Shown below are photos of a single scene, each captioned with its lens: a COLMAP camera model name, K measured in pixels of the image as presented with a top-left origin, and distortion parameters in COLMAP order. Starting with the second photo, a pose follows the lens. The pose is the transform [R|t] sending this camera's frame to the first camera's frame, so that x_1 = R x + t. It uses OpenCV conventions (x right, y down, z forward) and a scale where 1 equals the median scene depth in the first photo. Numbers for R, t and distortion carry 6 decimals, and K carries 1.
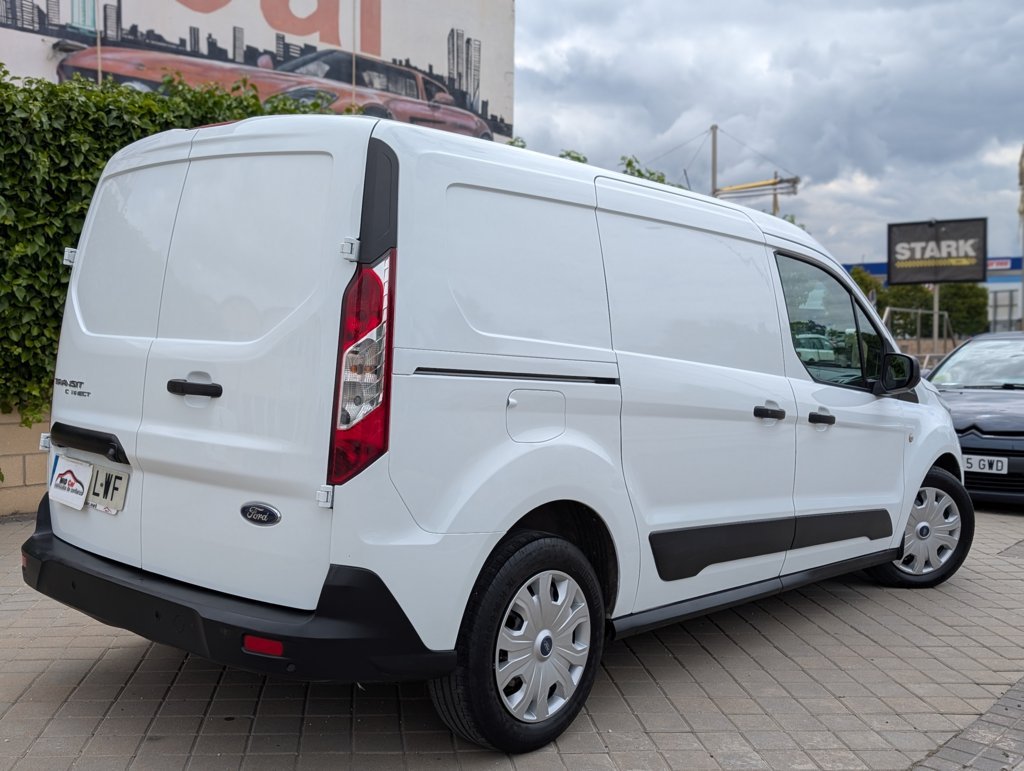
lens RADIAL K [[1122.9, 0, 510.8], [0, 1122.9, 387.7], [0, 0, 1]] dist [0.022630, 0.000000]
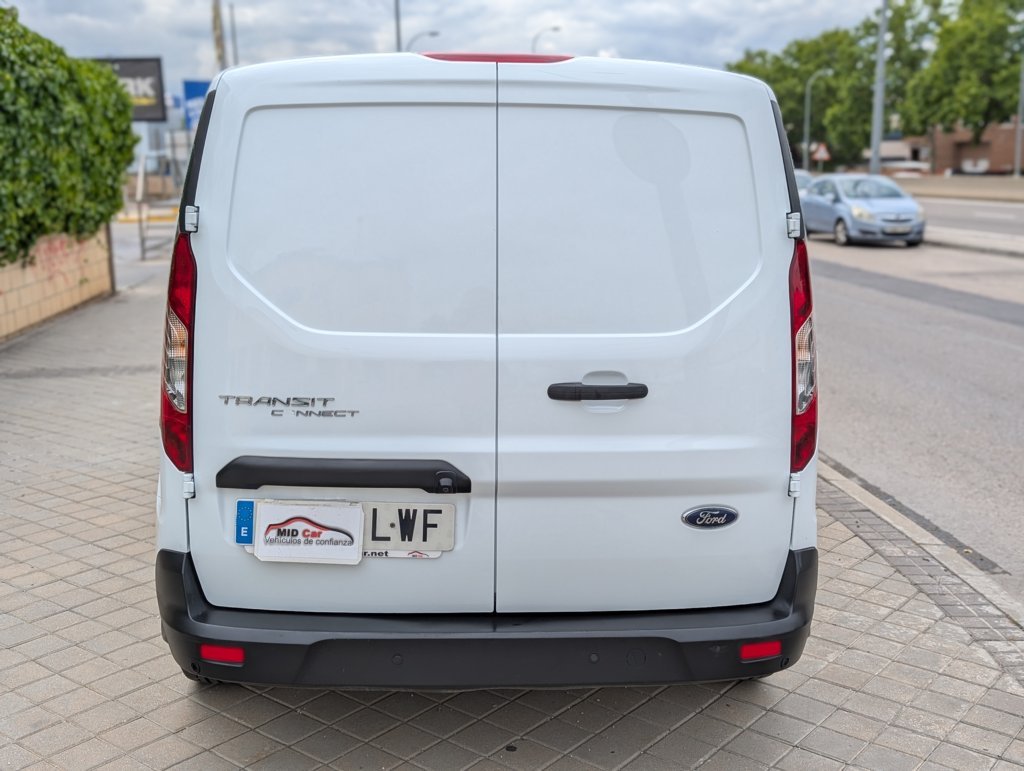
lens RADIAL K [[1122.9, 0, 518.1], [0, 1122.9, 362.1], [0, 0, 1]] dist [0.022630, 0.000000]
pose [[0.714019, -0.137758, 0.686440, -0.213797], [0.049456, 0.987926, 0.146819, -0.035106], [-0.698378, -0.070883, 0.712211, 0.104154]]
